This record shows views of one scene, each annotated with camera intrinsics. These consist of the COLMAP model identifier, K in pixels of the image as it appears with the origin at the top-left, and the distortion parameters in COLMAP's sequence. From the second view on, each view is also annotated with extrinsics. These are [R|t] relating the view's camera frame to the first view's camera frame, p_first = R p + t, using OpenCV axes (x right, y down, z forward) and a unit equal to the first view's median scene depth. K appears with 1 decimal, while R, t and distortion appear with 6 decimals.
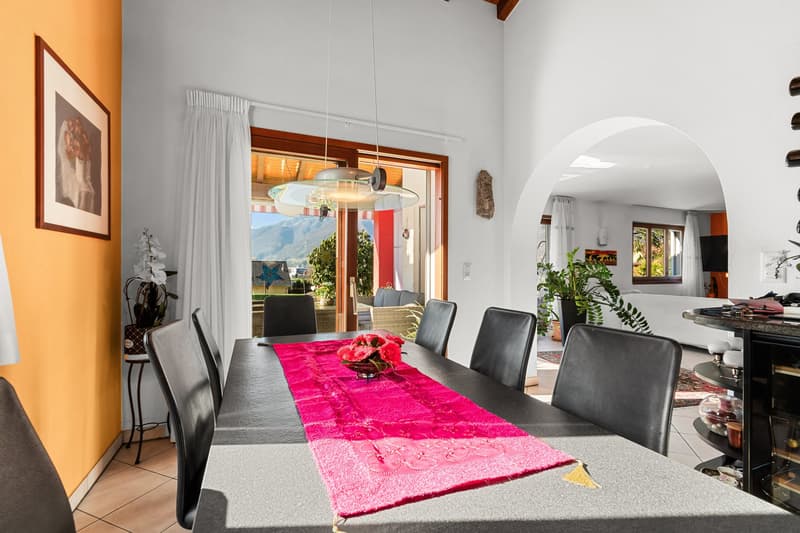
lens RADIAL K [[353.6, 0, 403.8], [0, 353.6, 266.6], [0, 0, 1]] dist [0.005600, 0.000197]
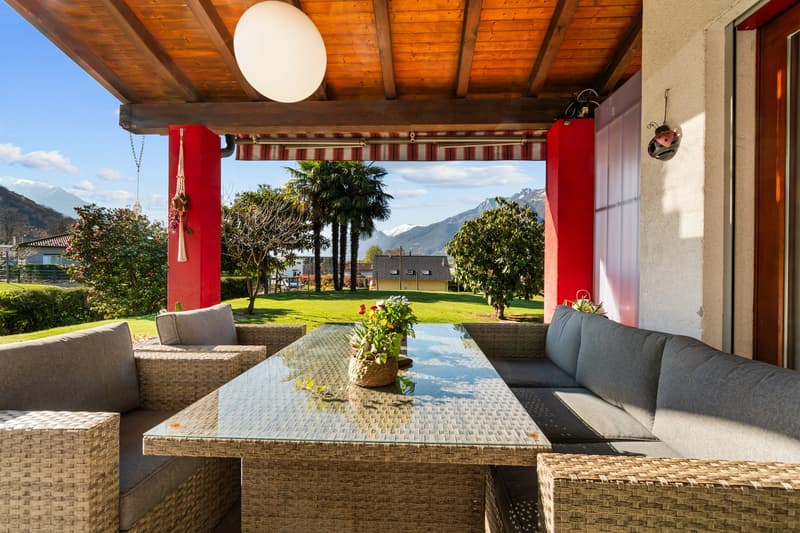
lens RADIAL K [[353.6, 0, 403.8], [0, 353.6, 266.6], [0, 0, 1]] dist [0.005600, 0.000197]
pose [[0.898157, 0.007325, -0.439614, -0.029535], [-0.001241, 0.999899, 0.014125, 0.005765], [0.439673, -0.012141, 0.898076, 0.314741]]
